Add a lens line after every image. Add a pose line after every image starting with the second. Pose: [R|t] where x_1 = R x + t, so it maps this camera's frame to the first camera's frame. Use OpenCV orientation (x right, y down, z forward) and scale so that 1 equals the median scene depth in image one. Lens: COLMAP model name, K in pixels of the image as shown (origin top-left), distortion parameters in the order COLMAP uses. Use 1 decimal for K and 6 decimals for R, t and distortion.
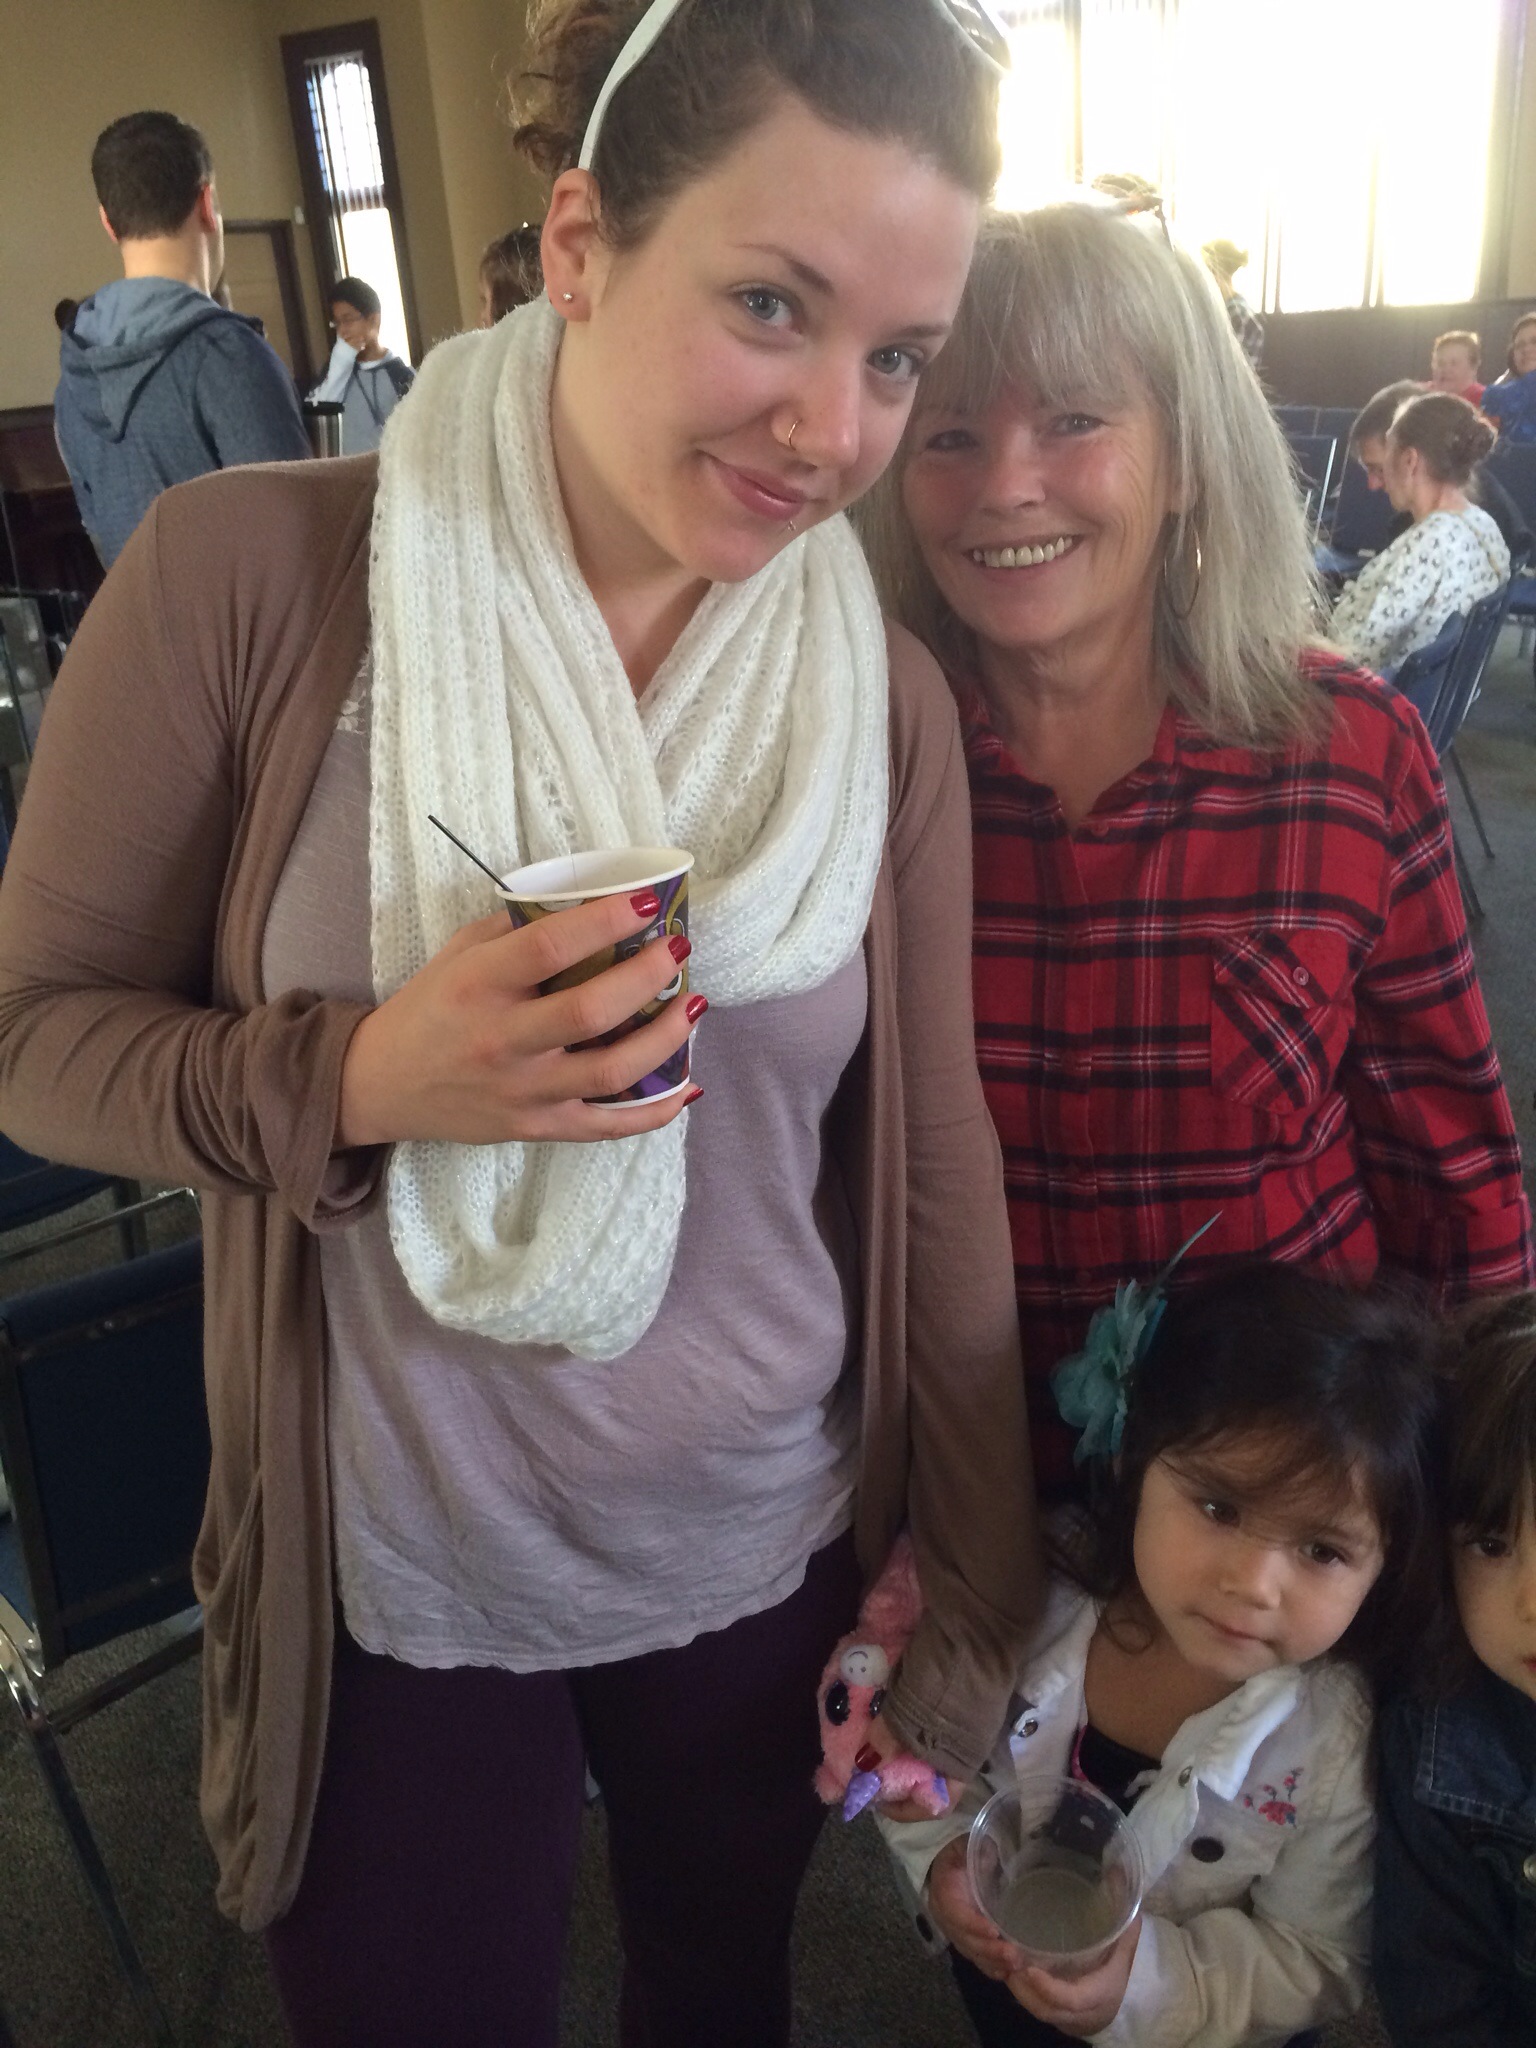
lens RADIAL K [[1850.1, 0, 768.0], [0, 1850.1, 1024.0], [0, 0, 1]] dist [-0.012699, -0.013036]
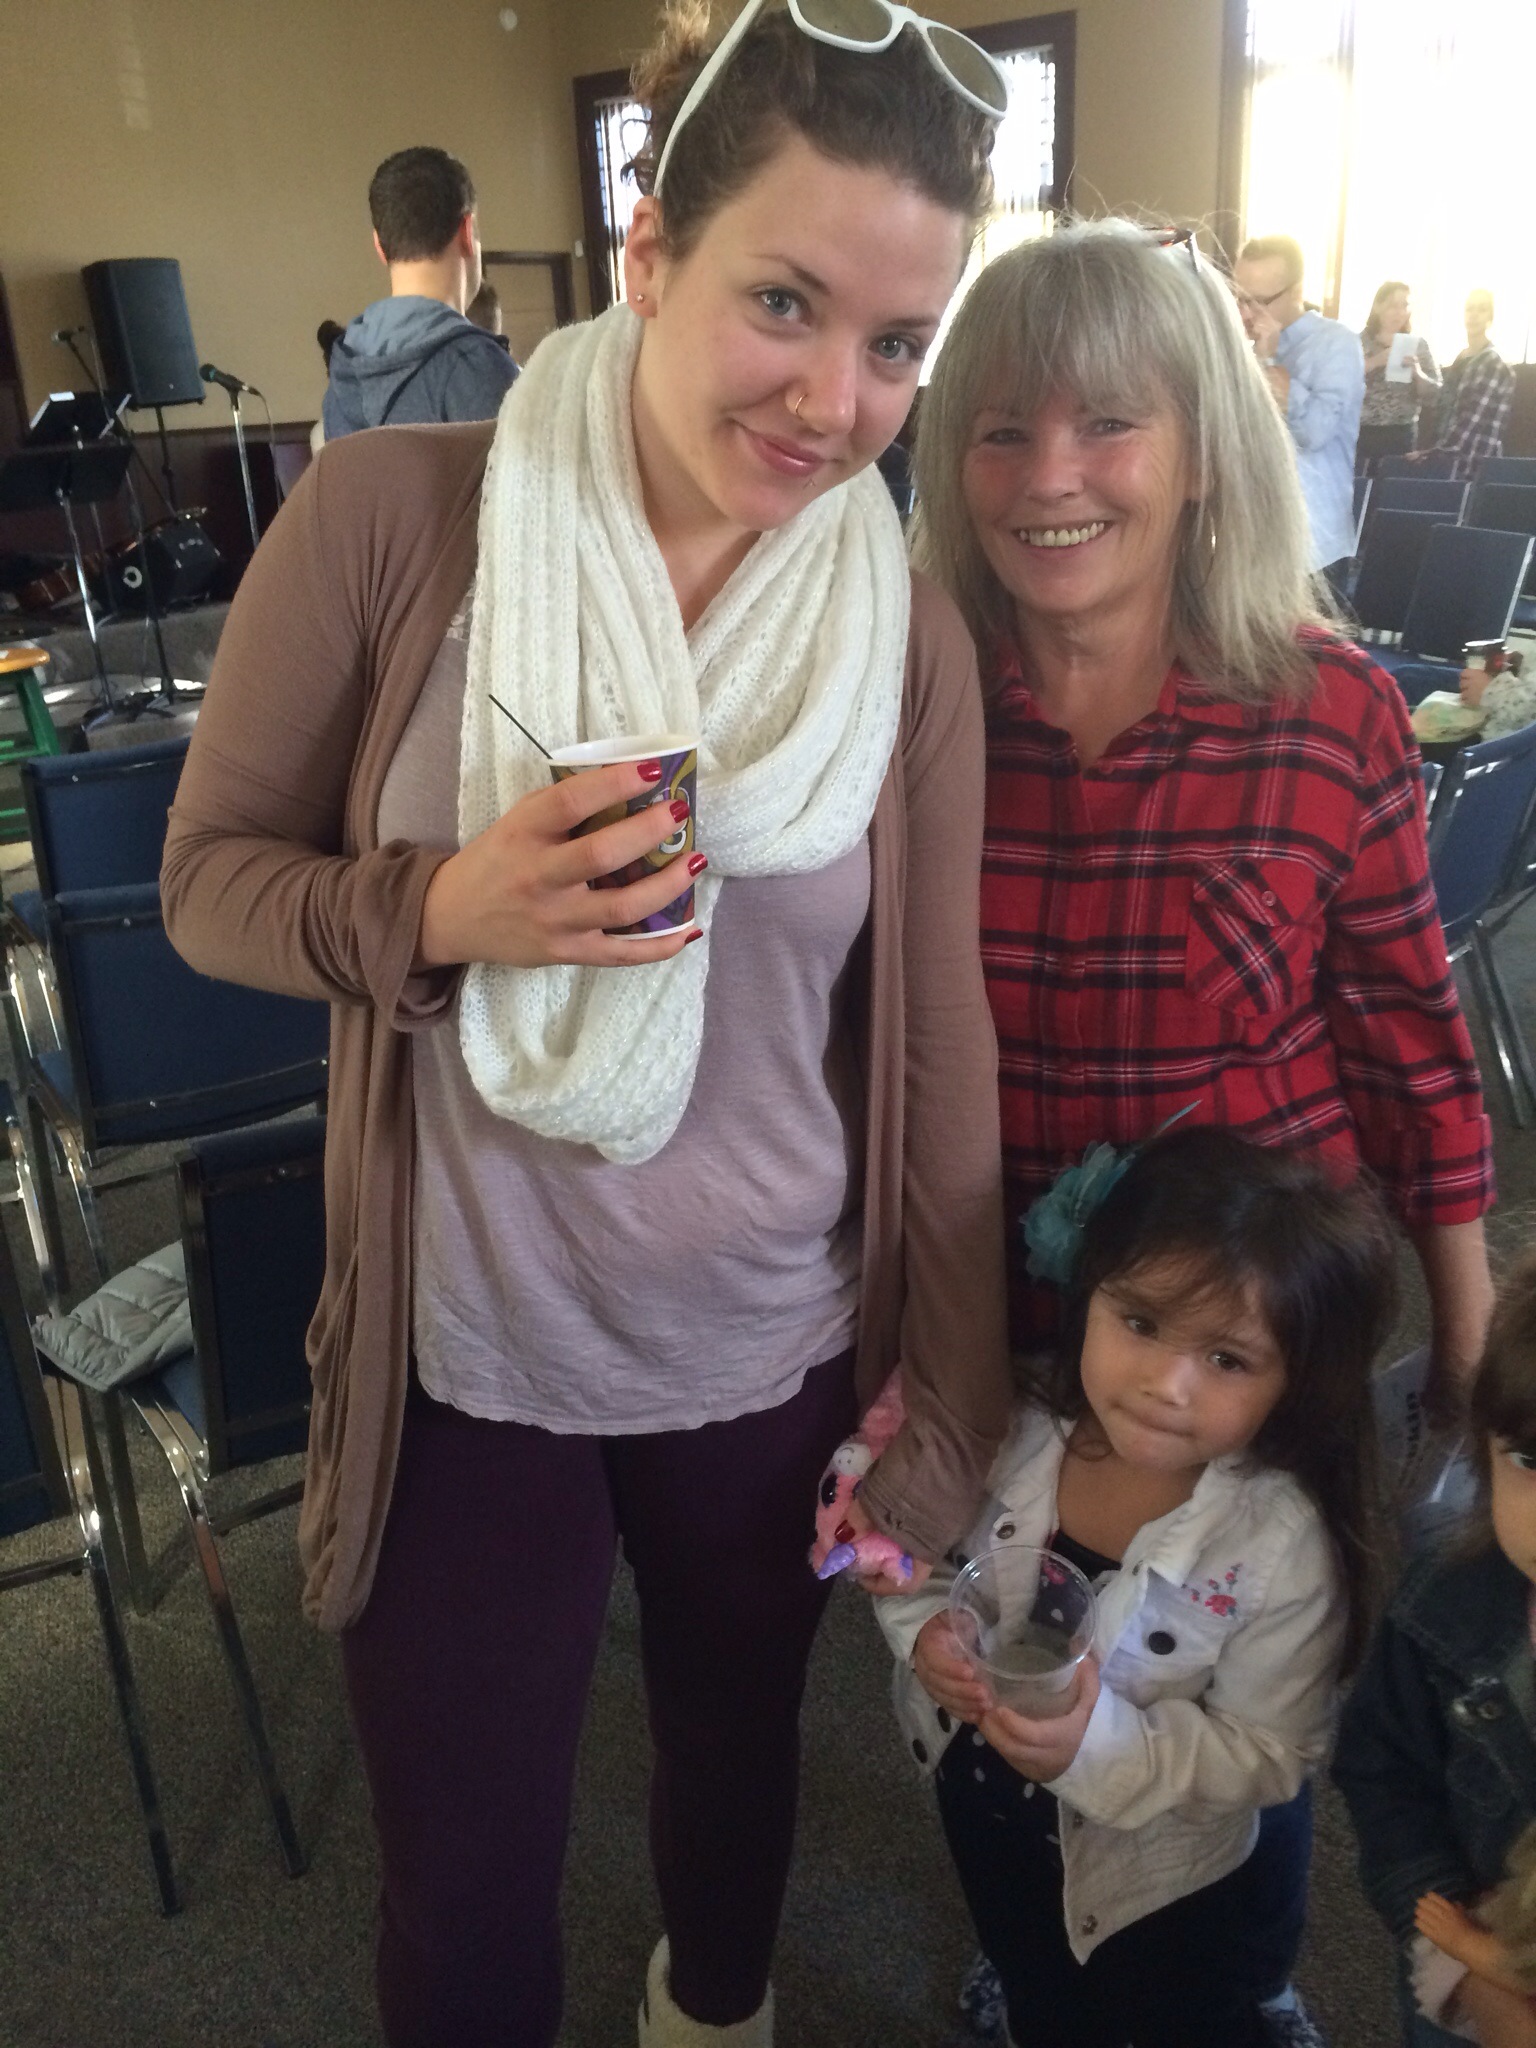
lens RADIAL K [[1822.3, 0, 768.0], [0, 1822.3, 1024.0], [0, 0, 1]] dist [-0.007344, -0.012239]
pose [[0.990038, 0.066485, -0.124111, 0.147259], [-0.068074, 0.997643, -0.008601, 0.094499], [0.123247, 0.016964, 0.992231, -0.187881]]
